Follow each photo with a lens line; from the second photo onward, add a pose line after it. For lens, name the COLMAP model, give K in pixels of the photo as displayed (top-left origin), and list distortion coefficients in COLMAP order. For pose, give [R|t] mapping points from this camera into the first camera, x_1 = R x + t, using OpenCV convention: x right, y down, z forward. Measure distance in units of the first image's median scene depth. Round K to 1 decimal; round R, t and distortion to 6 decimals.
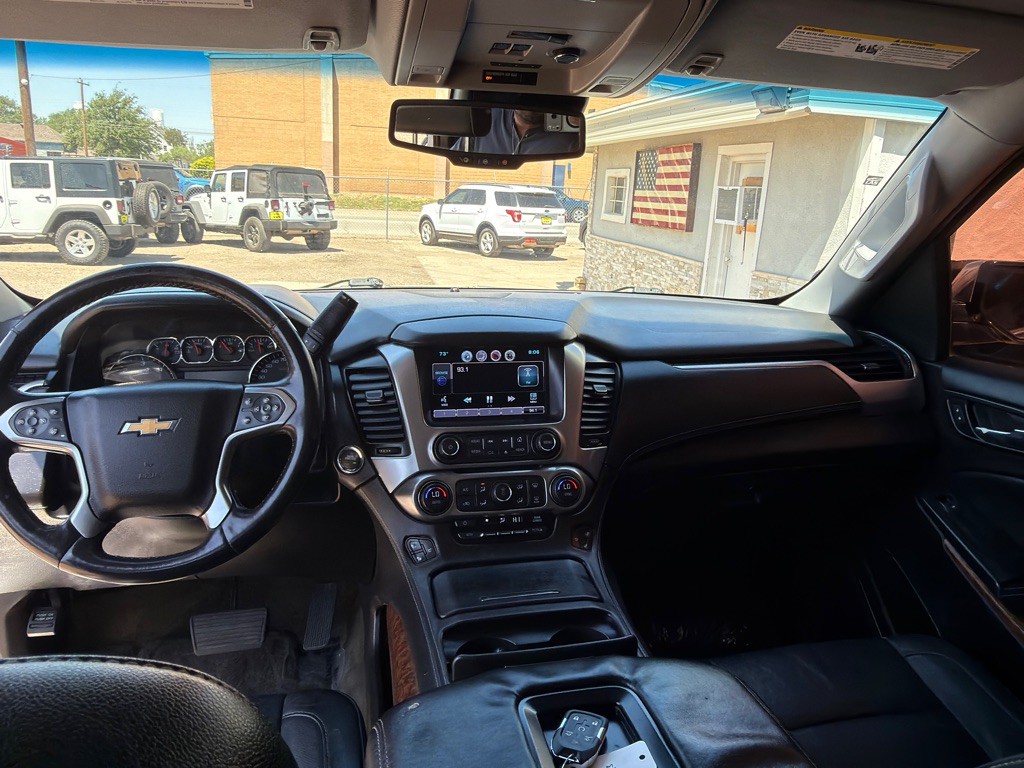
lens RADIAL K [[751.8, 0, 518.2], [0, 751.8, 386.4], [0, 0, 1]] dist [0.000718, -0.003289]
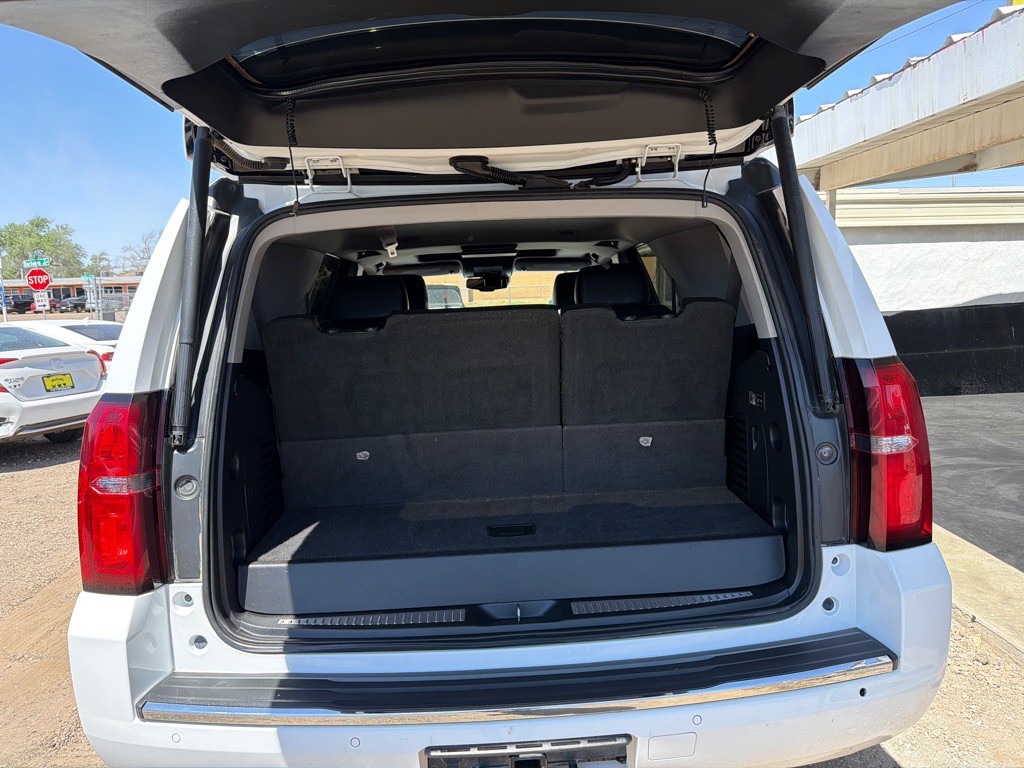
lens RADIAL K [[711.1, 0, 512.0], [0, 711.1, 384.0], [0, 0, 1]] dist [0.062050, -0.079904]
pose [[0.982001, -0.053664, -0.181090, 0.583643], [0.030698, 0.991386, -0.127322, 0.572149], [0.186363, 0.119471, 0.975190, -2.162586]]
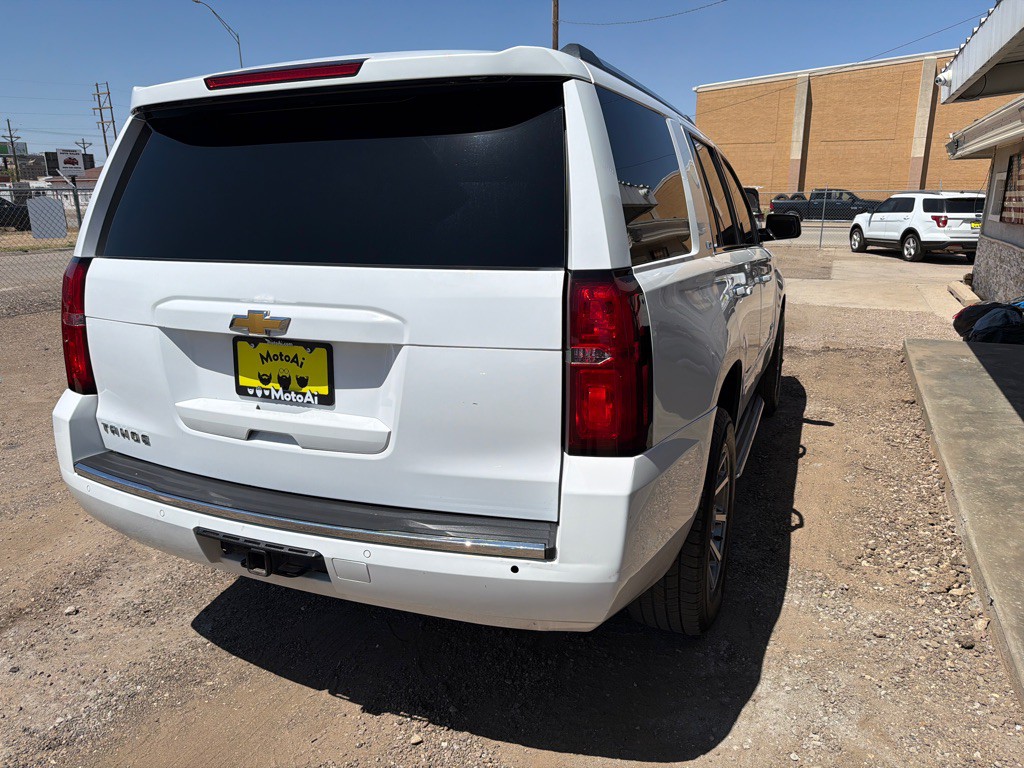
lens RADIAL K [[711.1, 0, 512.0], [0, 711.1, 384.0], [0, 0, 1]] dist [0.062050, -0.079904]
pose [[0.818062, 0.096922, -0.566904, 1.390952], [-0.105487, 0.994262, 0.017765, 0.578285], [0.565373, 0.045268, 0.823592, -1.989509]]
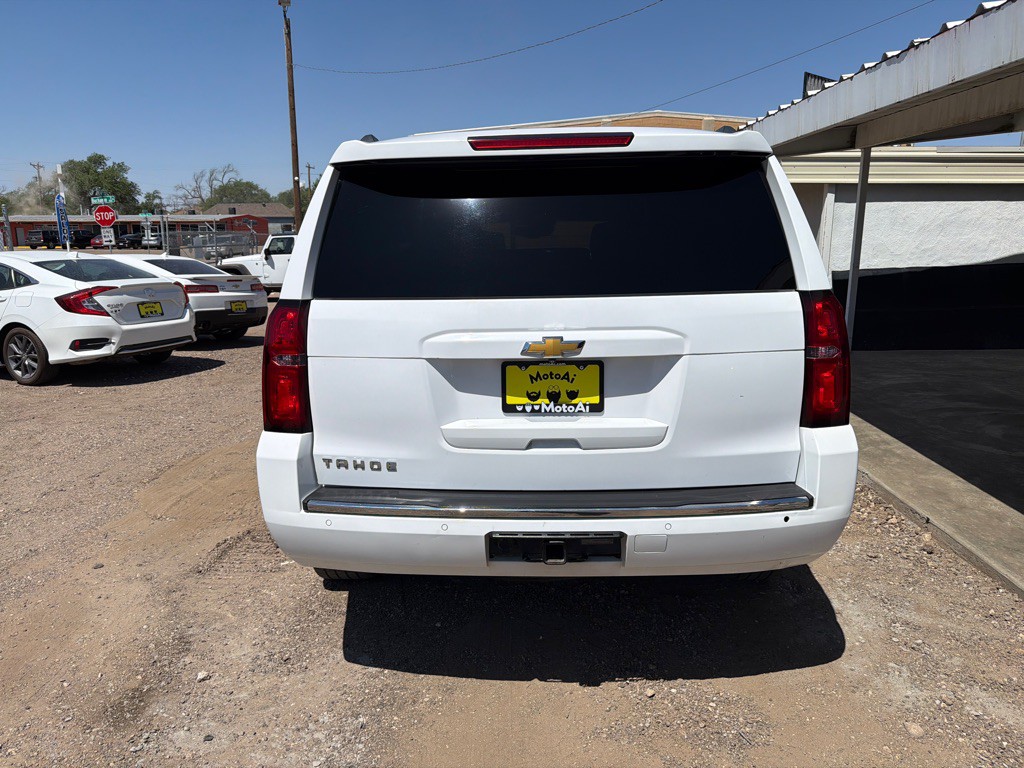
lens RADIAL K [[706.2, 0, 507.6], [0, 706.2, 378.9], [0, 0, 1]] dist [0.067325, -0.081785]
pose [[0.970368, -0.005417, -0.241570, 0.655876], [-0.009949, 0.998005, -0.062343, 0.687502], [0.241426, 0.062899, 0.968379, -2.579302]]
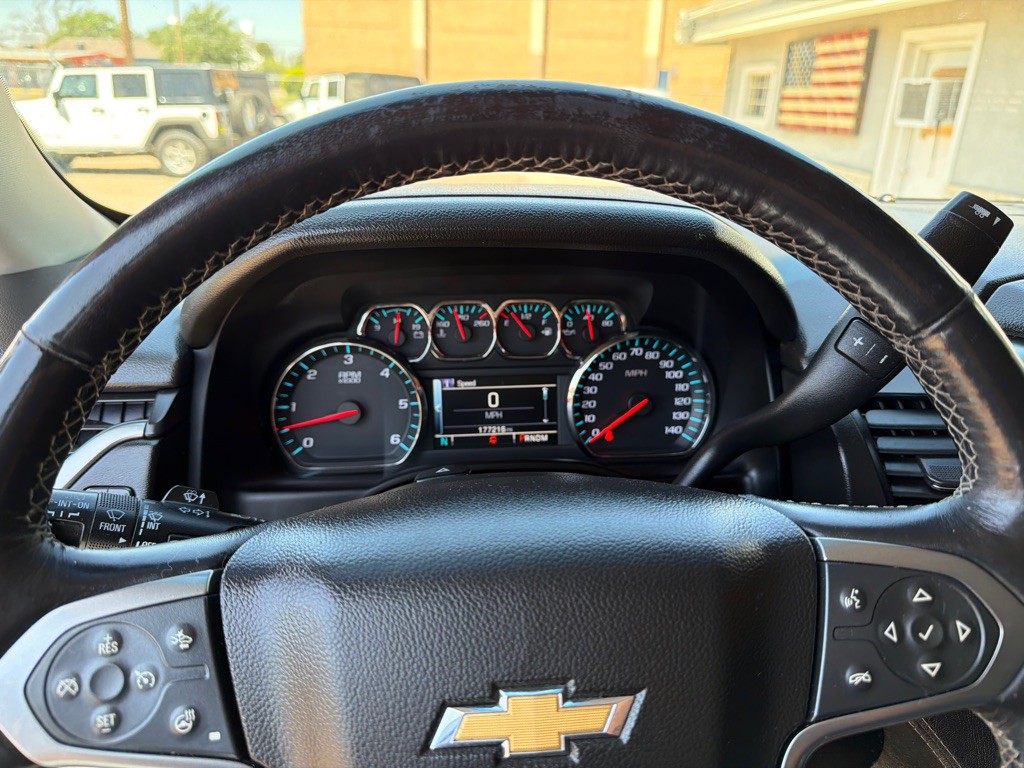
lens RADIAL K [[771.9, 0, 512.0], [0, 771.9, 384.0], [0, 0, 1]] dist [-0.027572, 0.000788]
pose [[0.992337, 0.029166, -0.120073, -0.285235], [-0.017044, 0.994763, 0.100773, -0.053210], [0.122383, -0.097954, 0.987637, 0.456986]]
